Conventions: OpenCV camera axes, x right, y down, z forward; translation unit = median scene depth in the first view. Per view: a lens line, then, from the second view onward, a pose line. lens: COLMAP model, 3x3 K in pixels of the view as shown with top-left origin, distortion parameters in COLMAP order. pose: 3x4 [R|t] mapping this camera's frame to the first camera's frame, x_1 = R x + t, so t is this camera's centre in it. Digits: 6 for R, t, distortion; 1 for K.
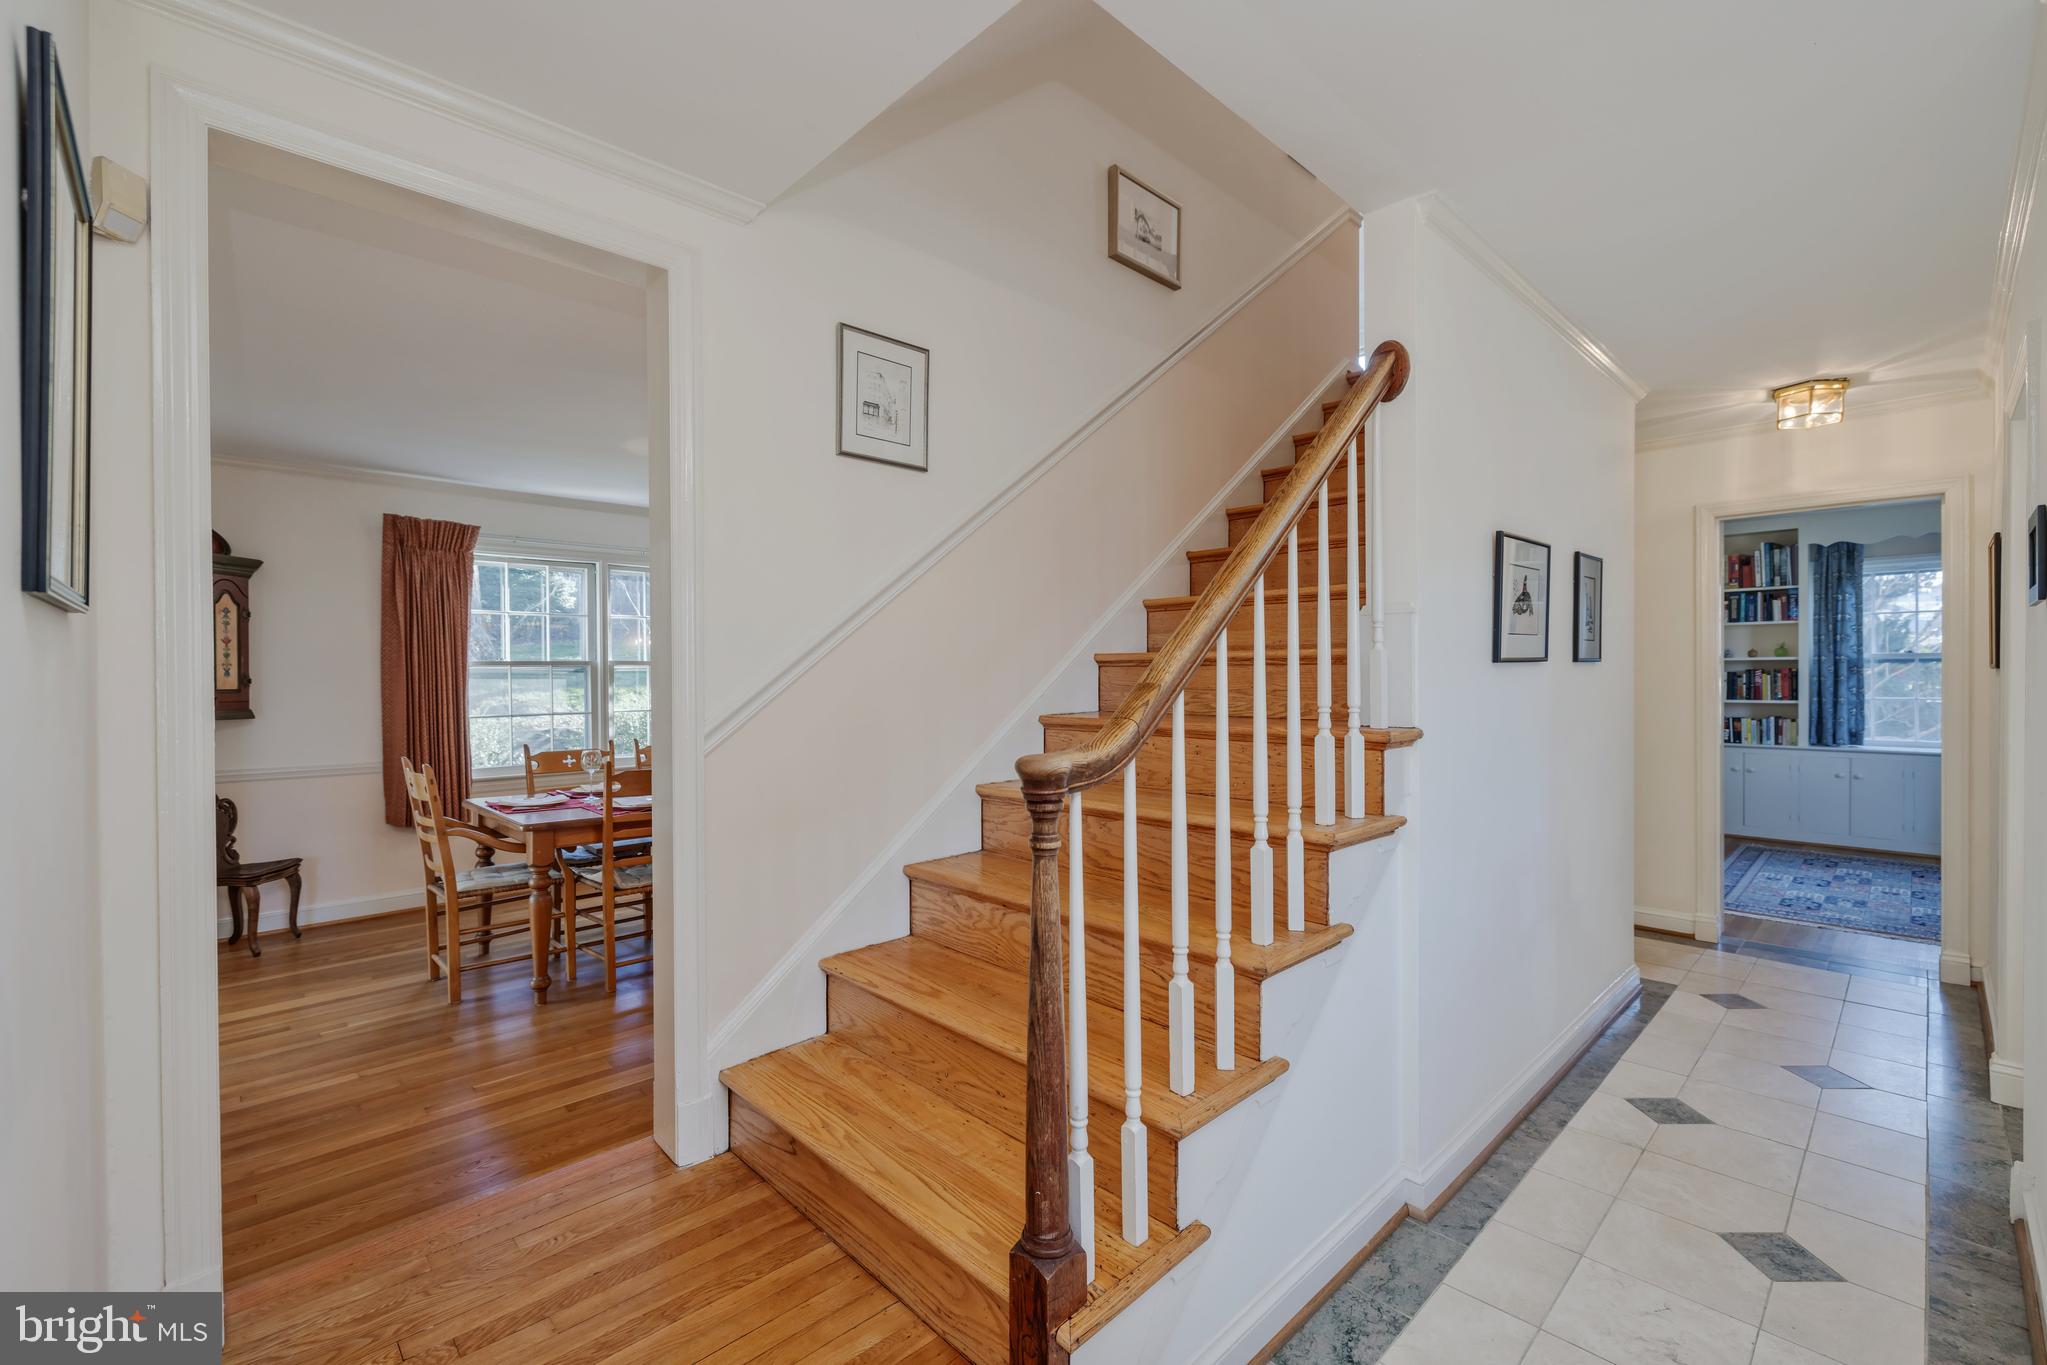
lens RADIAL K [[871.6, 0, 1028.4], [0, 871.6, 680.7], [0, 0, 1]] dist [0.000837, -0.000162]
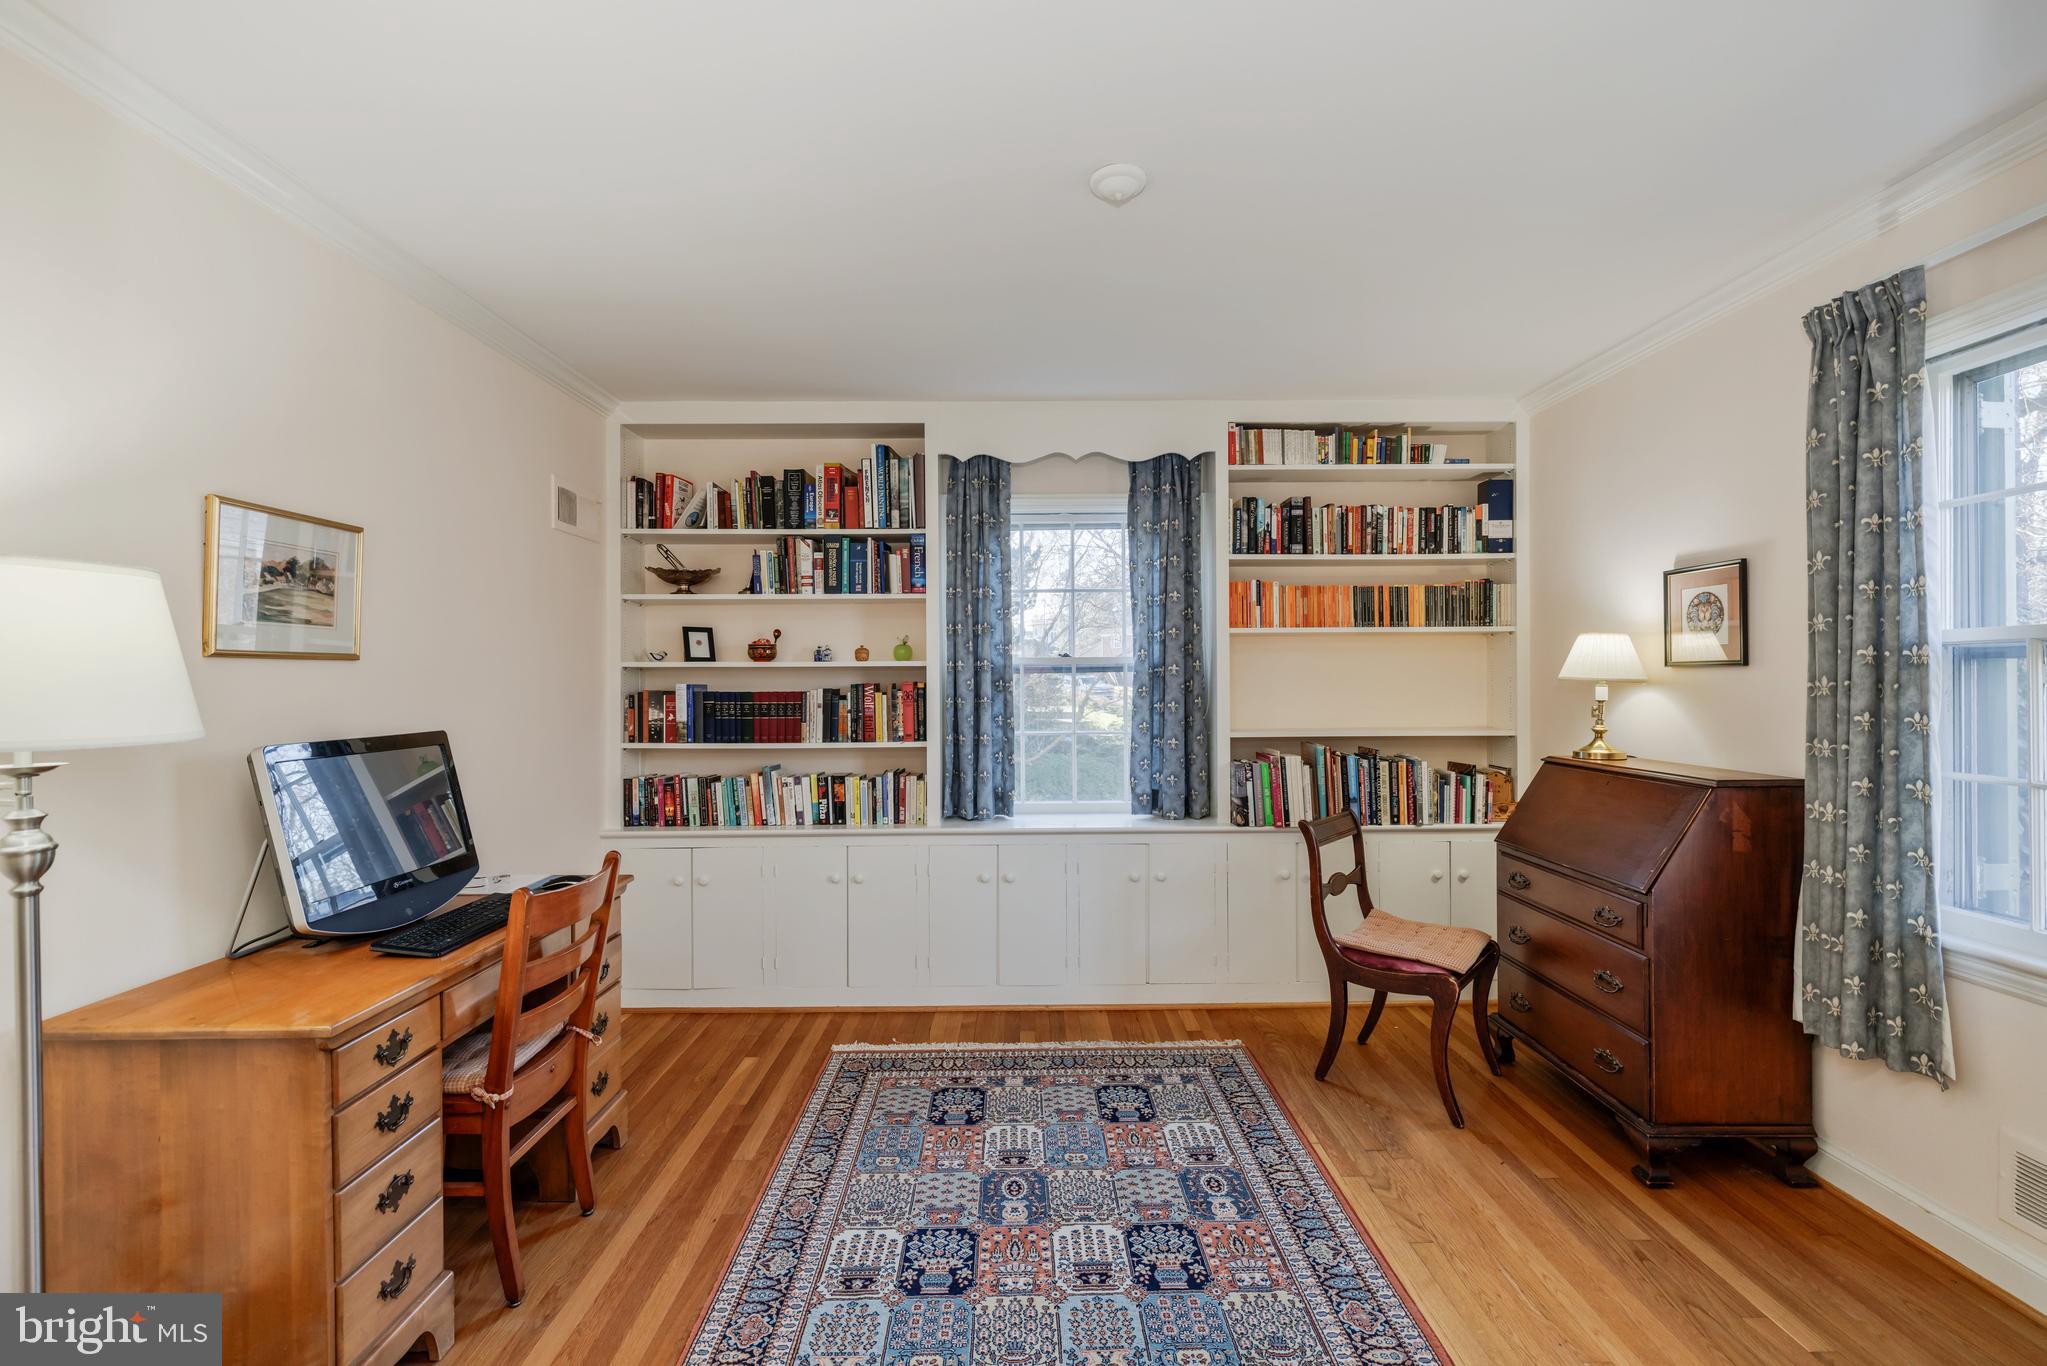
lens RADIAL K [[871.6, 0, 1028.4], [0, 871.6, 681.2], [0, 0, 1]] dist [0.000837, -0.000162]
pose [[0.686956, 0.000592, 0.726699, 0.527826], [0.006733, 0.999952, -0.007179, -0.010557], [-0.726668, 0.009825, 0.686919, 0.576273]]
